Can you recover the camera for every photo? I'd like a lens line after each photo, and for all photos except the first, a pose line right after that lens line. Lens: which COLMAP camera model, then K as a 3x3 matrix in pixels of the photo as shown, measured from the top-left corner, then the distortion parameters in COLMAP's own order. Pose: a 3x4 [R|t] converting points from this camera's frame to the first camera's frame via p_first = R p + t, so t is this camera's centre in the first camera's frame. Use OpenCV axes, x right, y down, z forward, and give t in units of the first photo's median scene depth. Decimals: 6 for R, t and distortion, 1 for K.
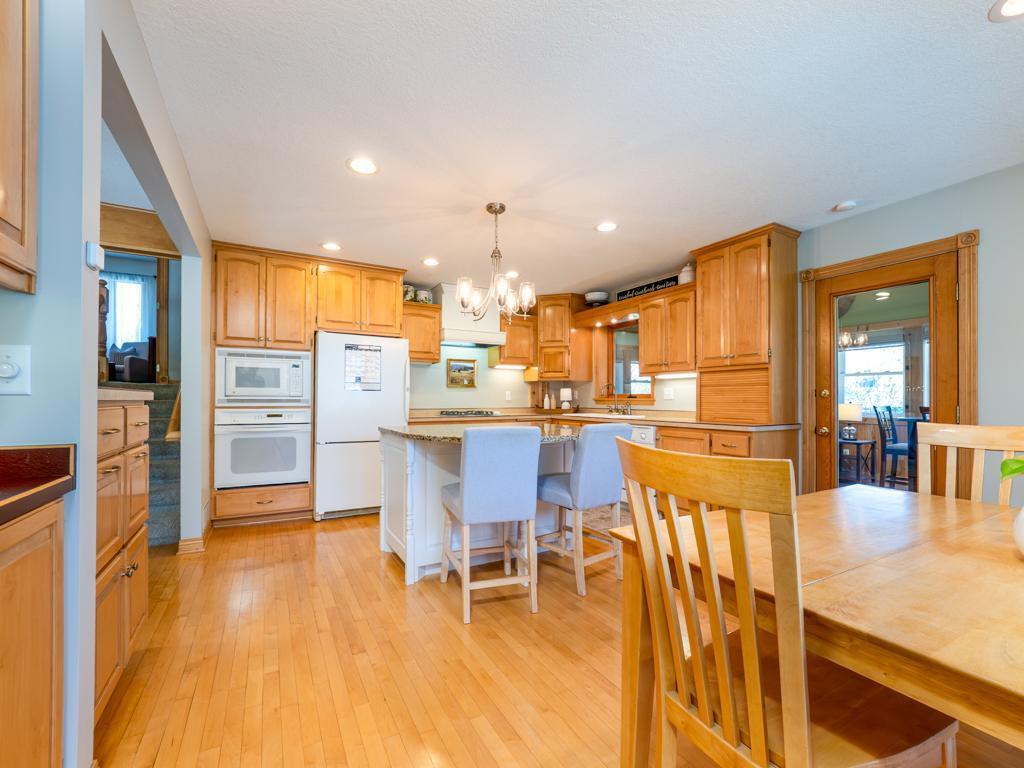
lens RADIAL K [[438.8, 0, 497.1], [0, 438.8, 401.6], [0, 0, 1]] dist [-0.011885, -0.000184]
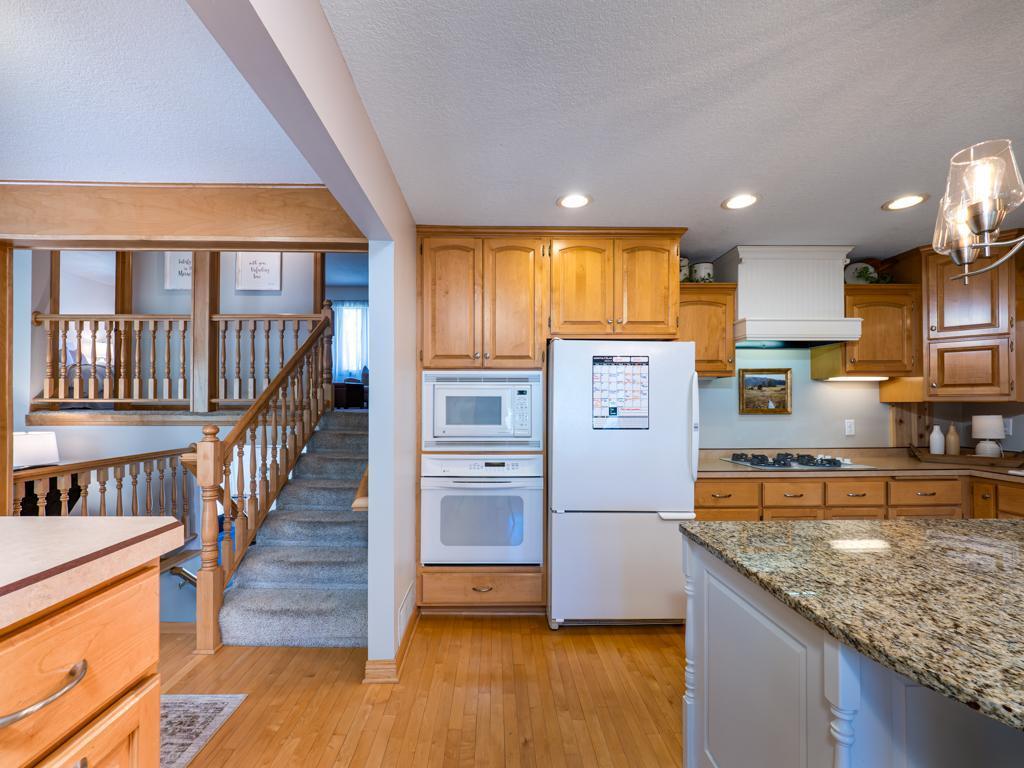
lens RADIAL K [[438.8, 0, 497.1], [0, 438.8, 401.6], [0, 0, 1]] dist [-0.011885, -0.000184]
pose [[0.889800, -0.008159, -0.456278, -0.178000], [0.003140, 0.999926, -0.011757, -0.057513], [0.456340, 0.009029, 0.889759, 0.364034]]
